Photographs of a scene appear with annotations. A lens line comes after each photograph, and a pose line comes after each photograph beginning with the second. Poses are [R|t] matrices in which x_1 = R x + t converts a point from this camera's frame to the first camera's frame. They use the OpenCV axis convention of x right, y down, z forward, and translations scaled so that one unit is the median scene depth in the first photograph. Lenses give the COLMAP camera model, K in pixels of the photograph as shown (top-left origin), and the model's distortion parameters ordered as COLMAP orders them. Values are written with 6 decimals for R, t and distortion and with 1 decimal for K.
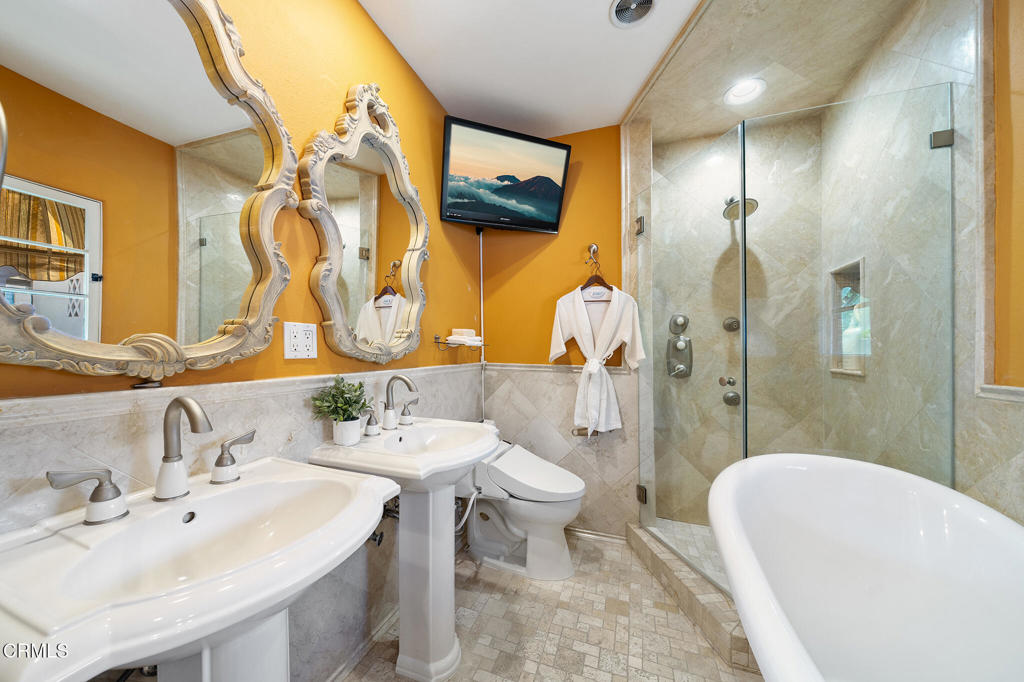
lens RADIAL K [[349.8, 0, 494.6], [0, 349.8, 349.0], [0, 0, 1]] dist [-0.010509, 0.000039]
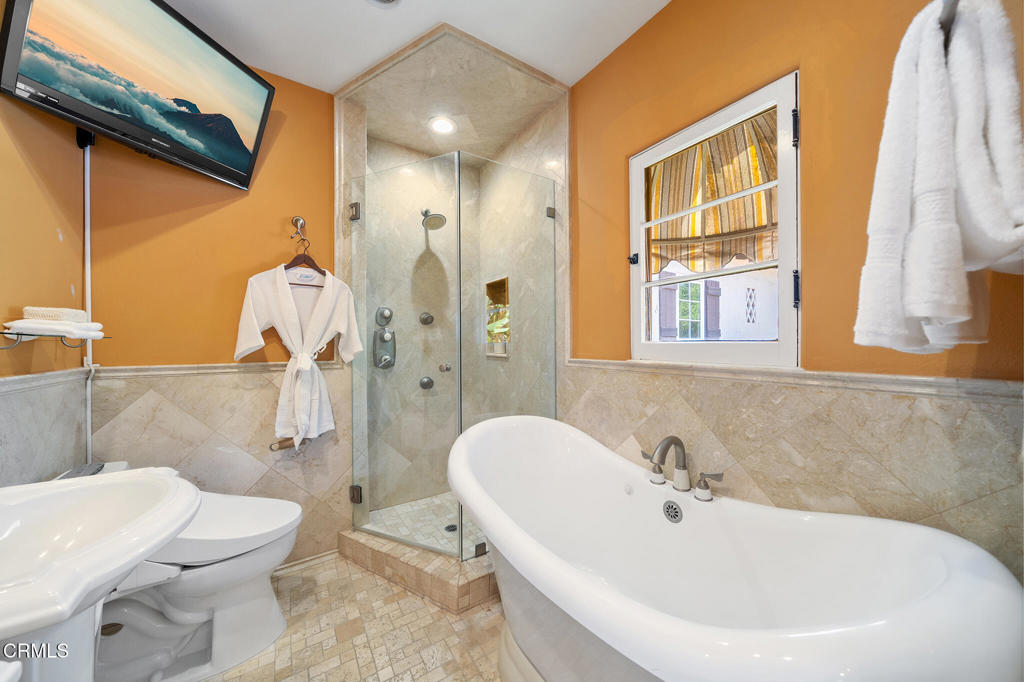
lens RADIAL K [[349.8, 0, 512.0], [0, 349.8, 333.1], [0, 0, 1]] dist [-0.010509, 0.000039]
pose [[0.582221, 0.005720, 0.813011, -0.107598], [0.011928, 0.999808, -0.015576, -0.001168], [-0.812943, 0.018767, 0.582041, 0.103457]]
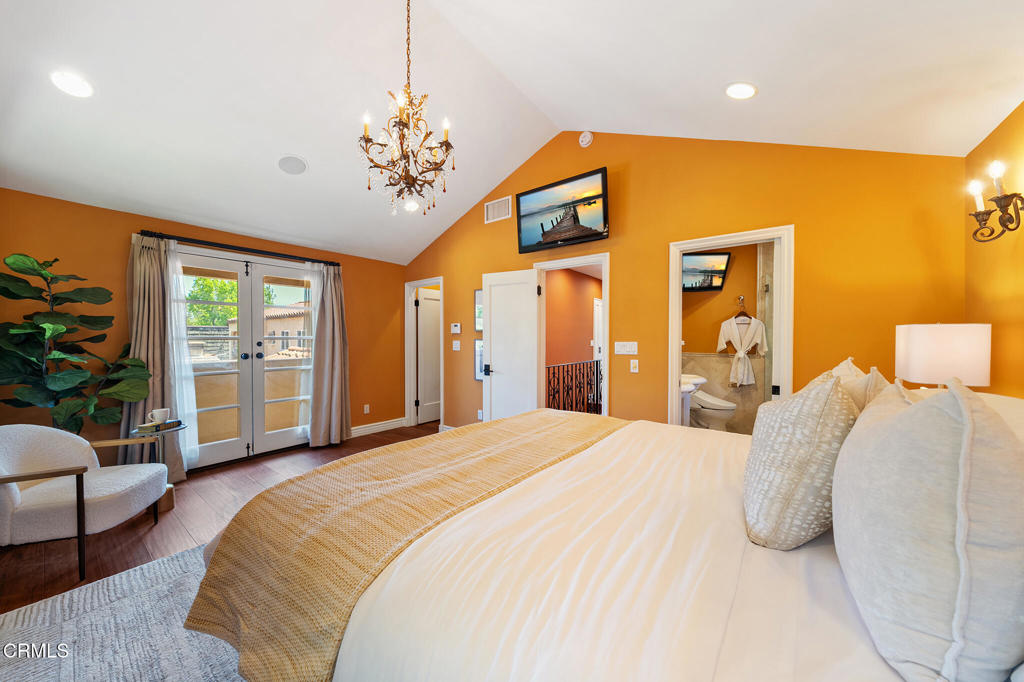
lens RADIAL K [[349.8, 0, 512.0], [0, 349.8, 348.8], [0, 0, 1]] dist [-0.010509, 0.000039]
pose [[0.963044, 0.009104, -0.269188, -0.507782], [-0.003324, 0.999754, 0.021922, -0.027479], [0.269322, -0.020218, 0.962838, -1.474692]]
